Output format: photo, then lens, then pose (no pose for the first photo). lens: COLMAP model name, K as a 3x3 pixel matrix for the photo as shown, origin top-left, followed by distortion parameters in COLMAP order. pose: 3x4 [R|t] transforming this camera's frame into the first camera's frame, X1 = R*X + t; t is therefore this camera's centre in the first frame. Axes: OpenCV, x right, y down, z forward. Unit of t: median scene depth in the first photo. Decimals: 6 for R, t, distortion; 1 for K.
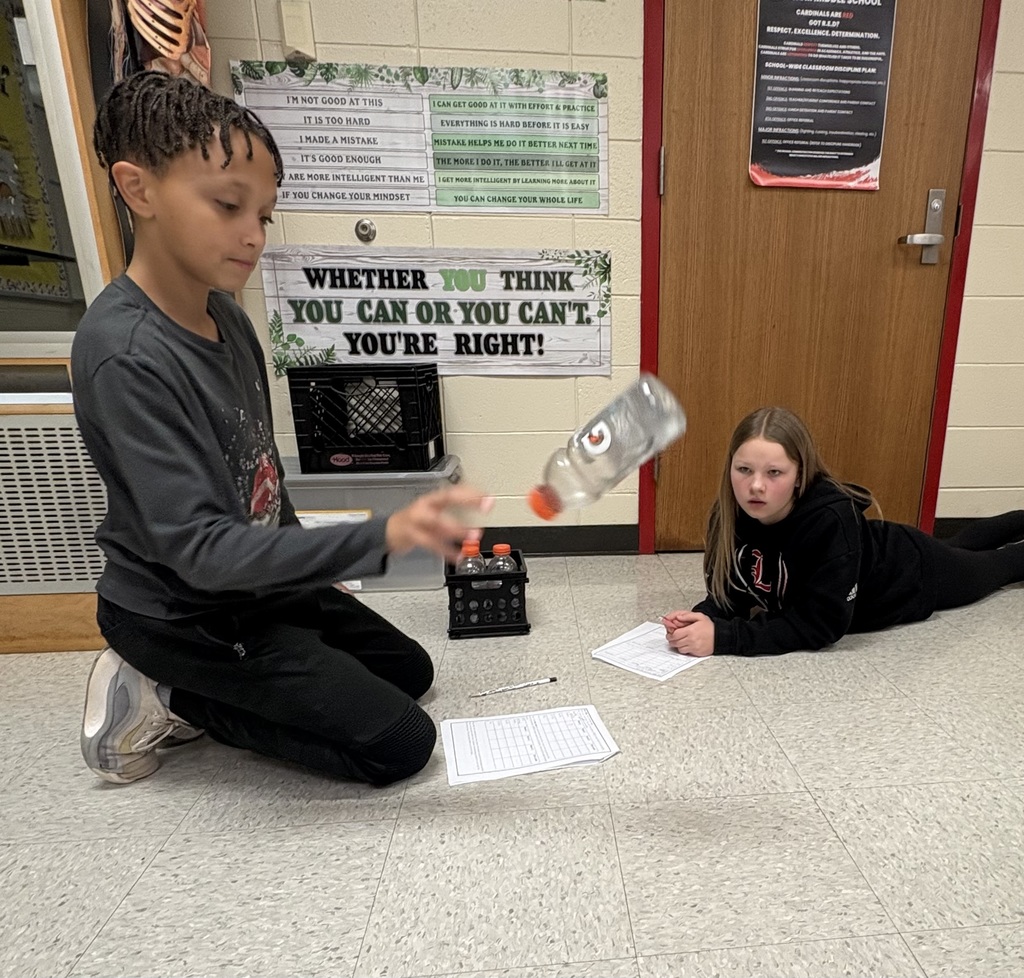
lens RADIAL K [[679.9, 0, 511.7], [0, 679.9, 489.3], [0, 0, 1]] dist [0.003451, 0.000483]
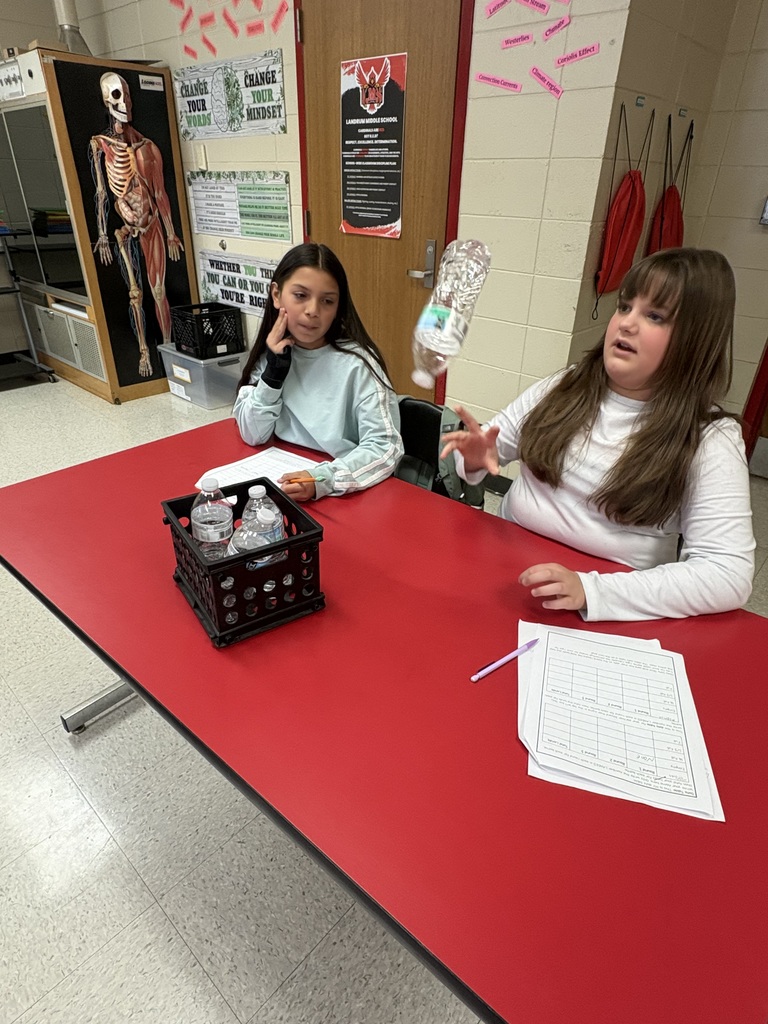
lens RADIAL K [[565.8, 0, 390.3], [0, 565.8, 483.3], [0, 0, 1]] dist [0.003188, -0.003709]
pose [[0.684809, 0.345612, -0.641552, 1.658773], [-0.200979, 0.935809, 0.289601, -0.289188], [0.700460, -0.069383, 0.710311, -0.022116]]
